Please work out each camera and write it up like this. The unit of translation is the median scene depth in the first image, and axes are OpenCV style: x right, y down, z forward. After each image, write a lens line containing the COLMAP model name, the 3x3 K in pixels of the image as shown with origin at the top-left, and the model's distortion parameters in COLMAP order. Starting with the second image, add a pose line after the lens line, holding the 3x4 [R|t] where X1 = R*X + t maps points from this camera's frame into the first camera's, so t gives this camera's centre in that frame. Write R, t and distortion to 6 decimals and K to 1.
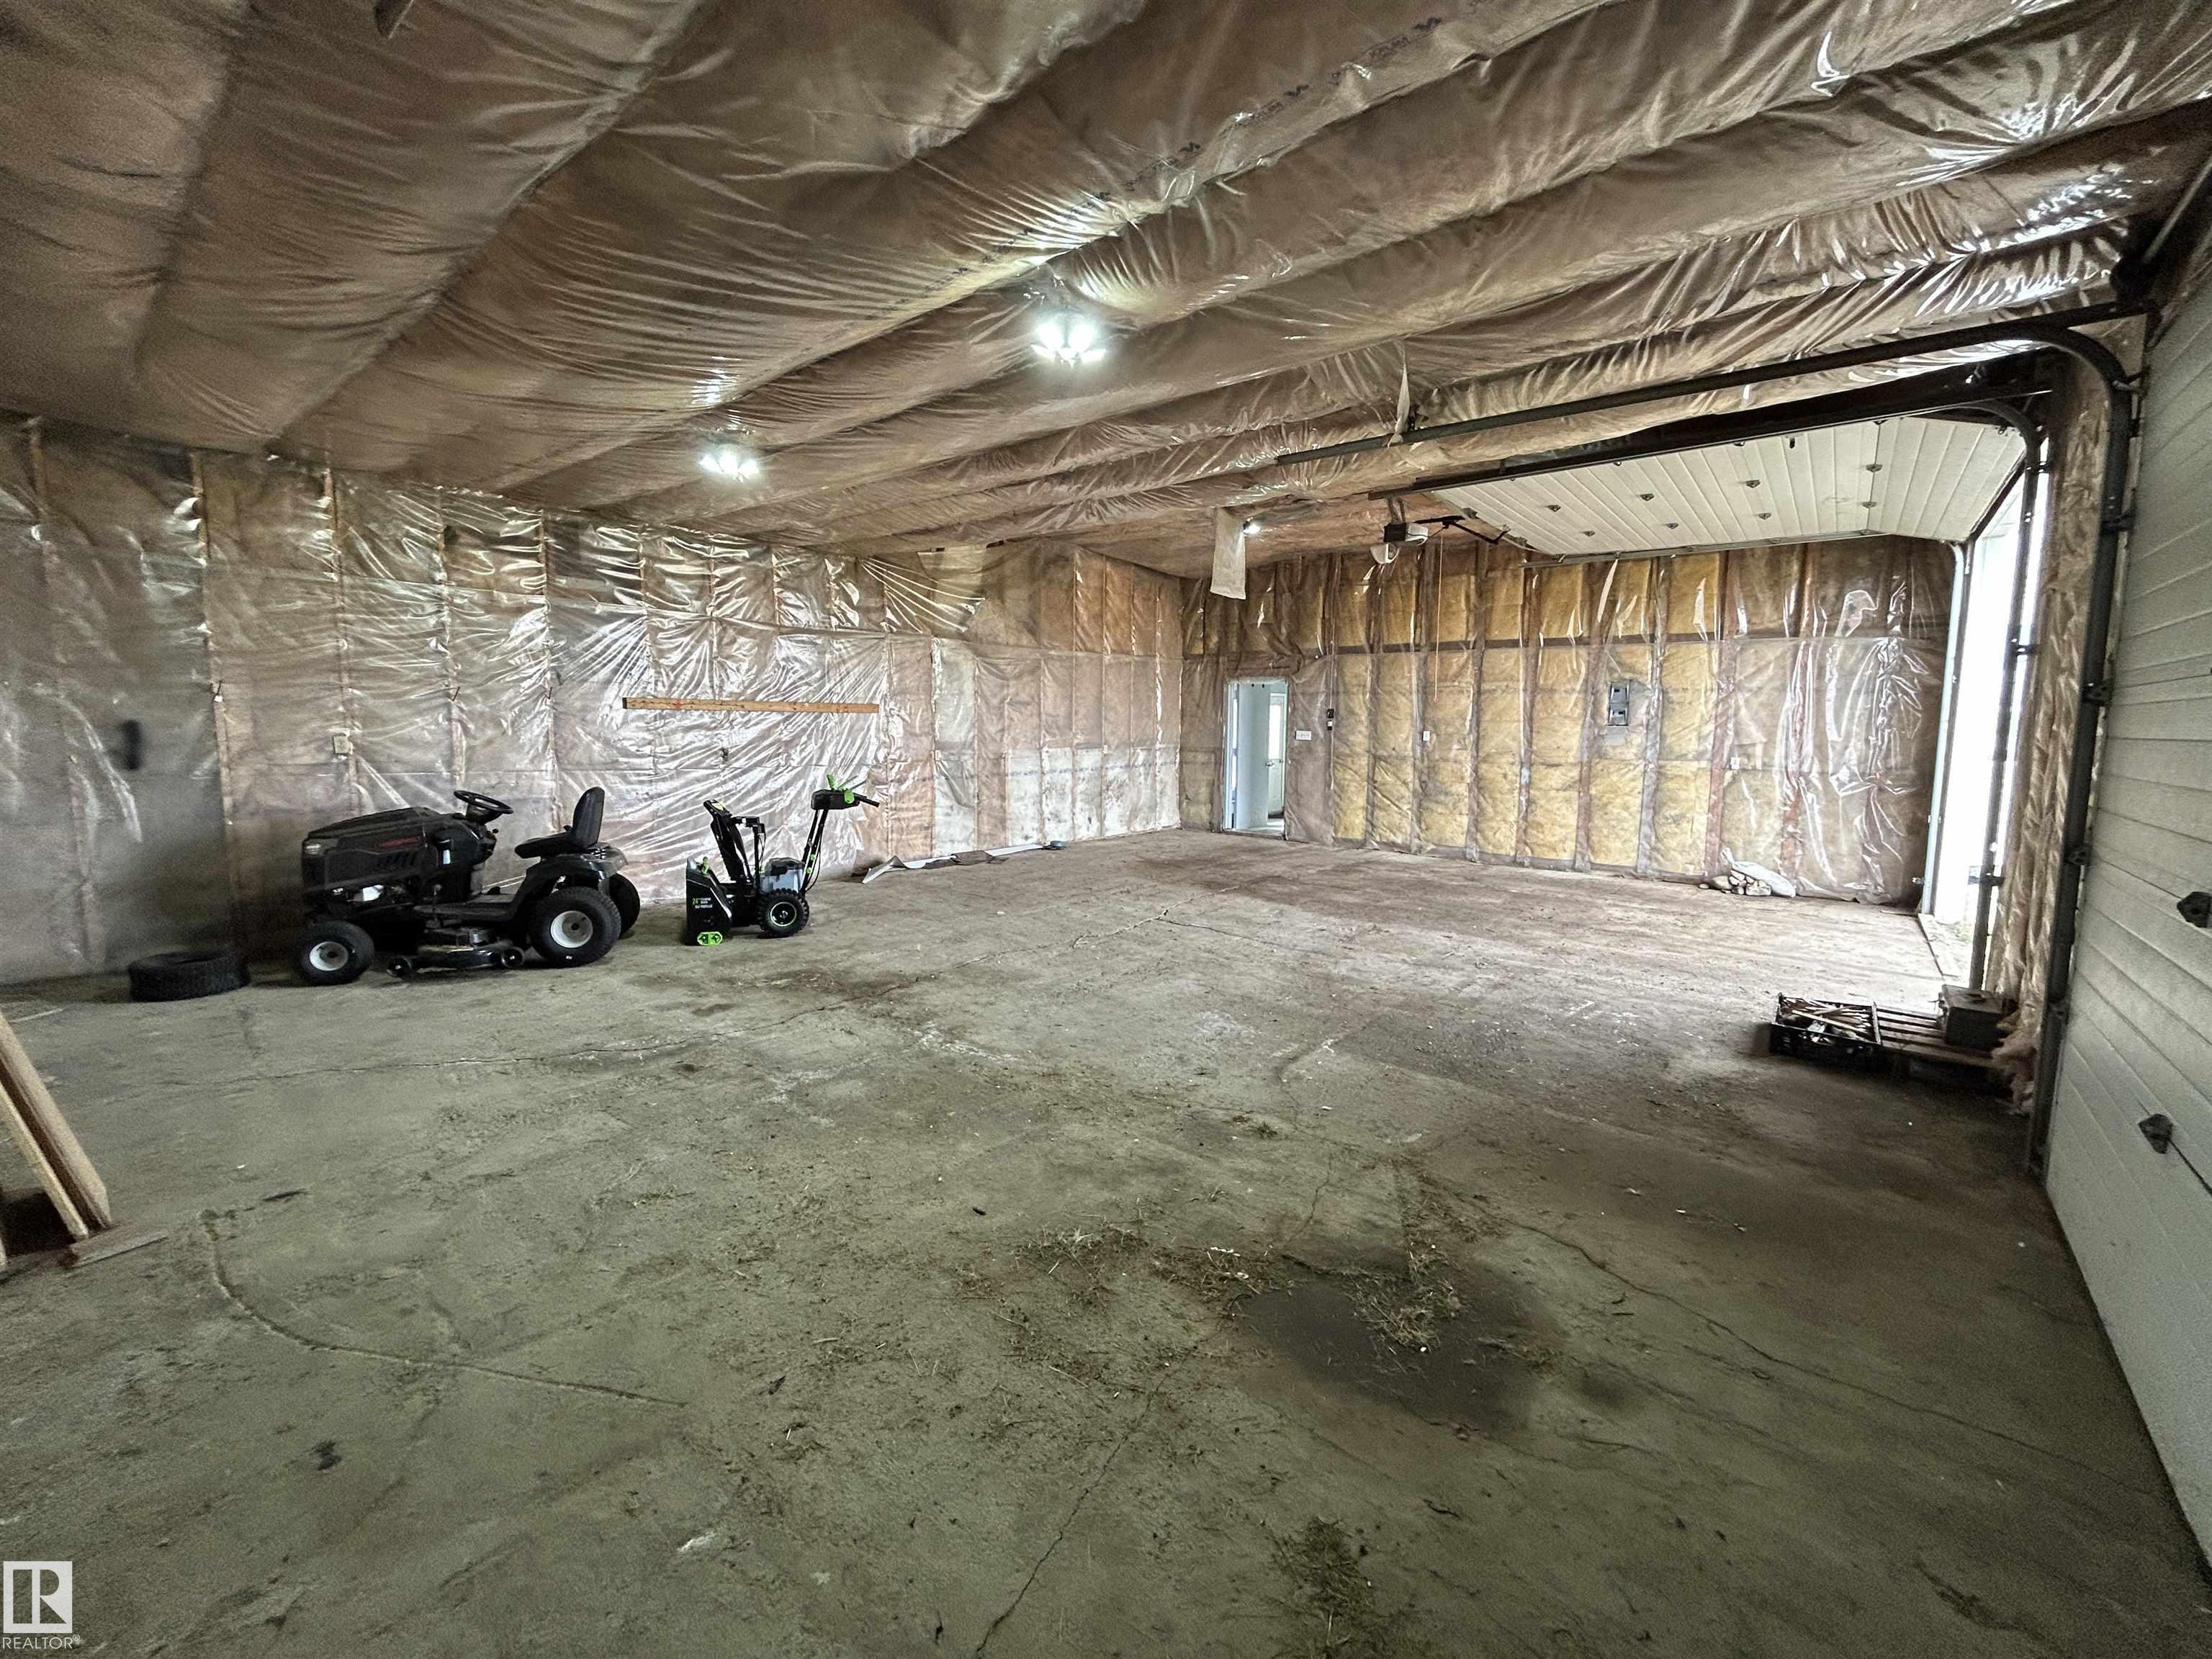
lens RADIAL K [[890.2, 0, 1103.4], [0, 890.2, 824.7], [0, 0, 1]] dist [-0.002771, -0.000231]
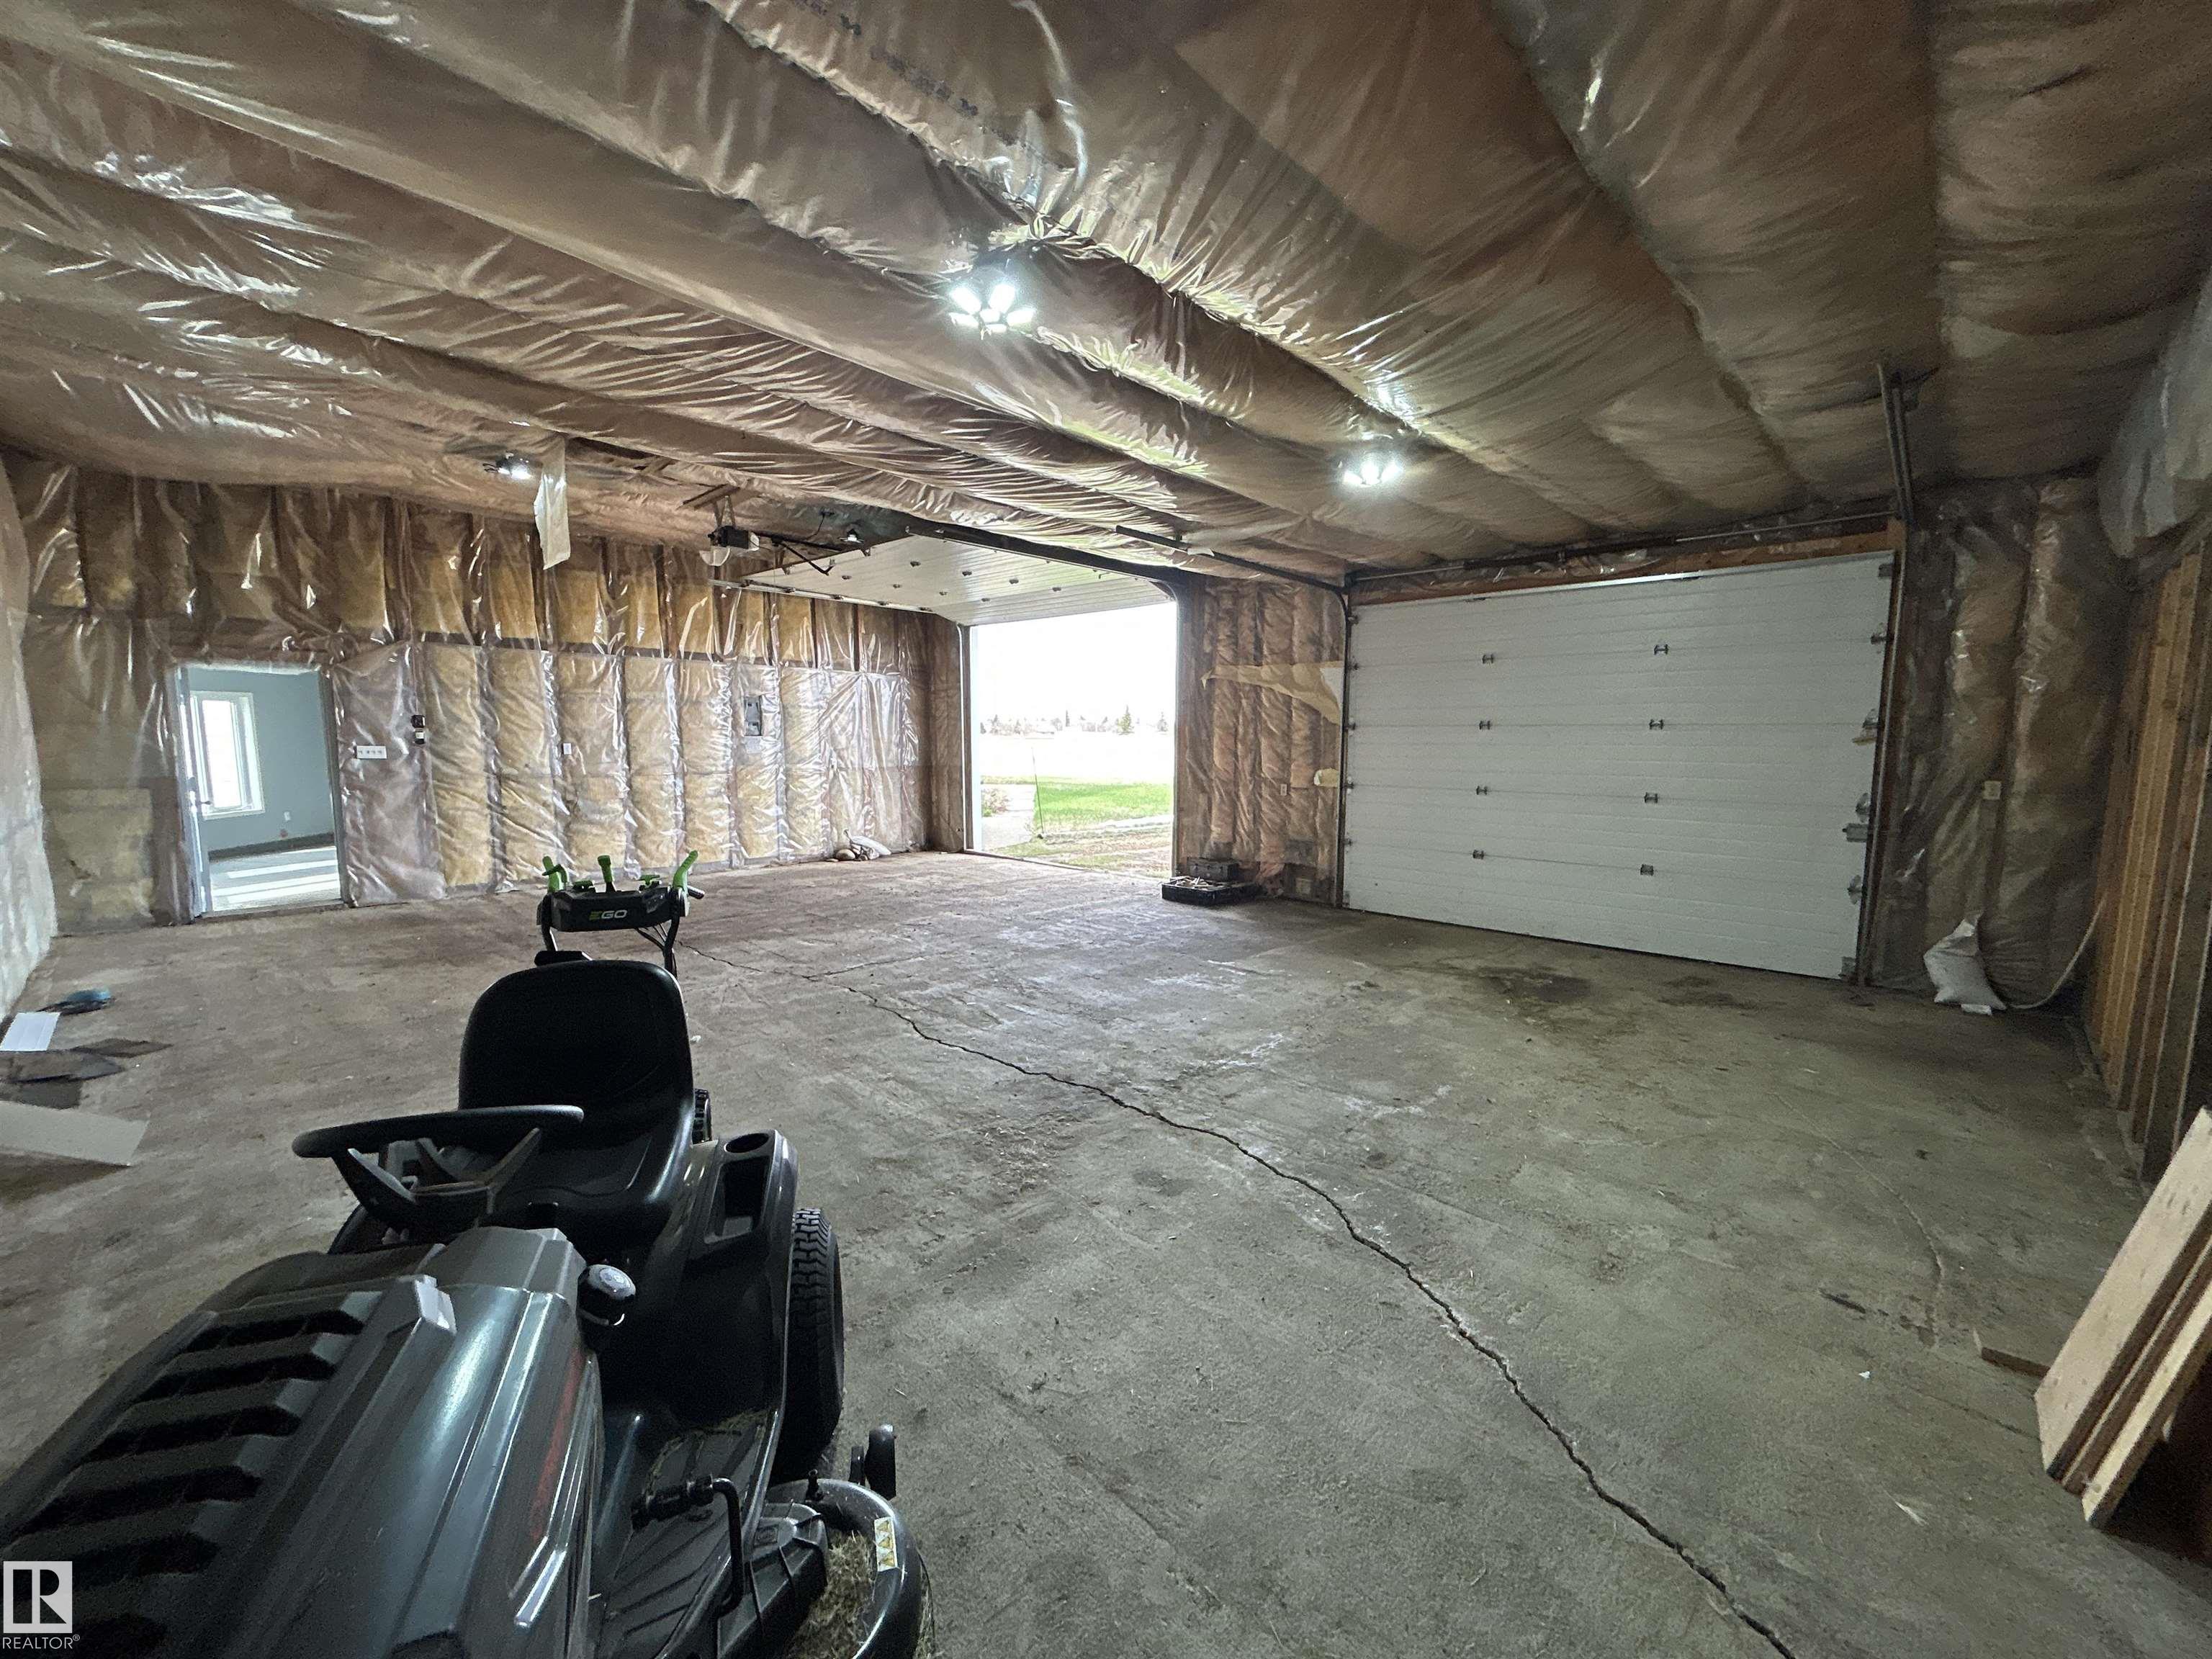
lens RADIAL K [[890.2, 0, 1103.4], [0, 890.2, 824.7], [0, 0, 1]] dist [-0.002771, -0.000231]
pose [[0.073321, -0.108281, 0.991413, -0.538637], [0.110470, 0.988853, 0.099832, -0.063932], [-0.991171, 0.102202, 0.084466, 0.481552]]
